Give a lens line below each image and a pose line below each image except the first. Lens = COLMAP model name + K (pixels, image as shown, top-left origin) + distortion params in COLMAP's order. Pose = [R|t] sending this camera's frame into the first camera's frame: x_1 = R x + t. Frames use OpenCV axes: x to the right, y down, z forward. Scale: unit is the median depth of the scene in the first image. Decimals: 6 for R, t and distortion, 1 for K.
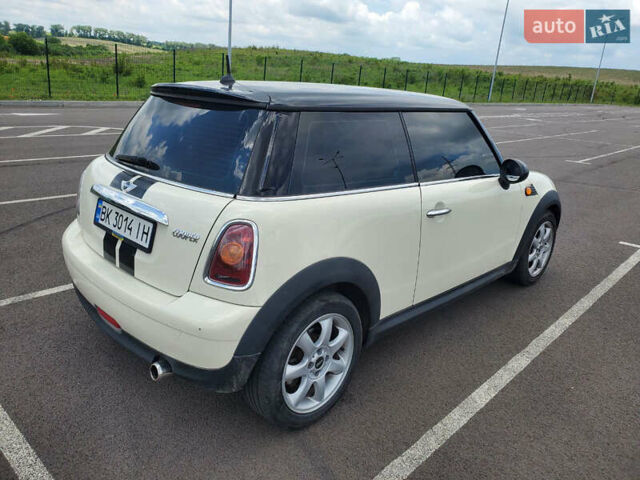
lens RADIAL K [[506.6, 0, 320.0], [0, 506.6, 240.0], [0, 0, 1]] dist [0.013617, 0.014757]
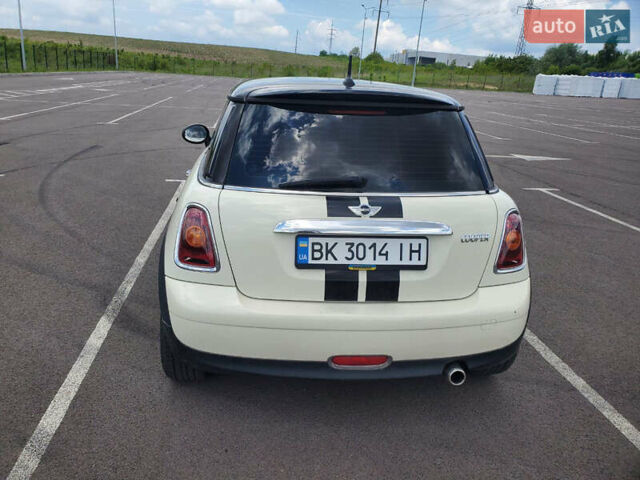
lens RADIAL K [[504.3, 0, 290.3], [0, 504.3, 241.9], [0, 0, 1]] dist [0.045031, 0.004705]
pose [[0.649316, -0.271397, 0.710445, -1.031349], [0.224817, 0.960907, 0.161602, -0.209462], [-0.726530, 0.054789, 0.684947, 0.453961]]
